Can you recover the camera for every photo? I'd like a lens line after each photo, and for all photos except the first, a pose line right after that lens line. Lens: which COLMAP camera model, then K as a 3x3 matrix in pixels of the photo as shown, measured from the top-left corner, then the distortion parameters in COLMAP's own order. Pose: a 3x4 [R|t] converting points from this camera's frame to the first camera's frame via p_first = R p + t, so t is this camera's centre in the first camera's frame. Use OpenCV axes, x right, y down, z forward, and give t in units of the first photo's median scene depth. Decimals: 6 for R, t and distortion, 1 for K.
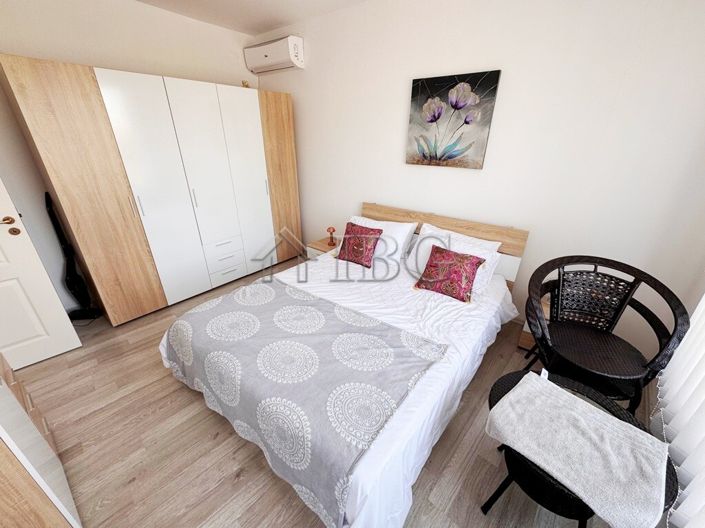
lens RADIAL K [[280.5, 0, 352.5], [0, 280.5, 264.0], [0, 0, 1]] dist [-0.002384, 0.000083]
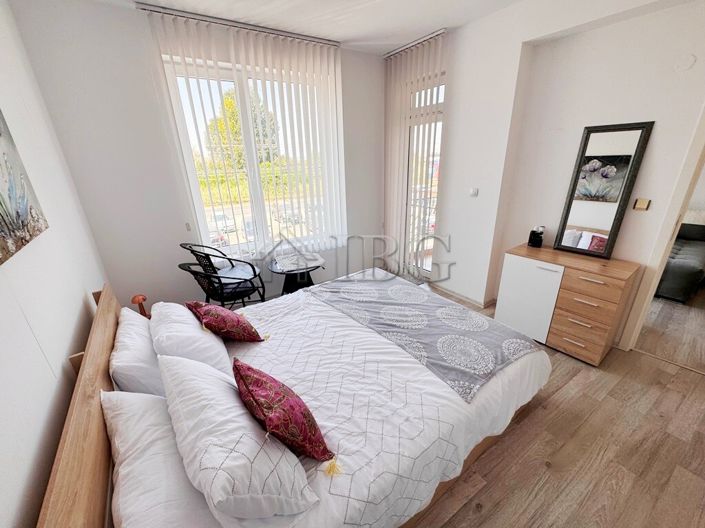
lens RADIAL K [[280.5, 0, 352.5], [0, 280.5, 264.0], [0, 0, 1]] dist [-0.002384, 0.000083]
pose [[-0.963730, -0.074193, 0.256360, -0.198851], [0.131033, 0.705288, 0.696707, -0.558234], [-0.232499, 0.705028, -0.669985, 1.231916]]
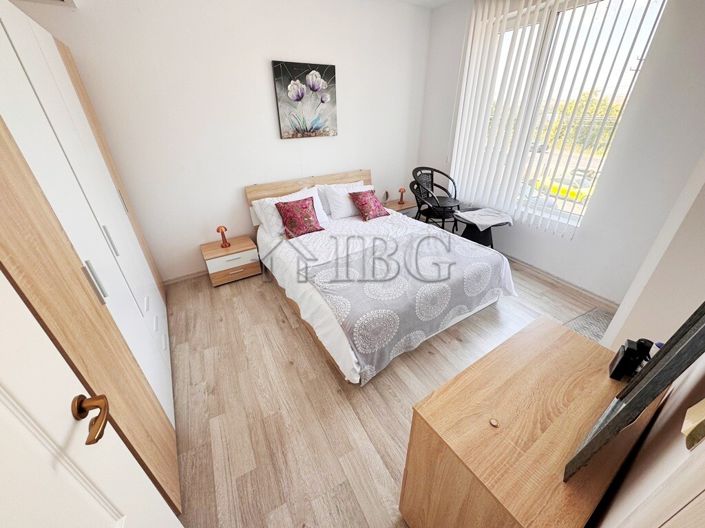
lens RADIAL K [[280.5, 0, 352.5], [0, 280.5, 264.0], [0, 0, 1]] dist [-0.002384, 0.000083]
pose [[0.326344, -0.465105, 0.822908, -0.987998], [0.411411, 0.853676, 0.319340, -0.199901], [-0.851023, 0.234338, 0.469941, 0.406509]]
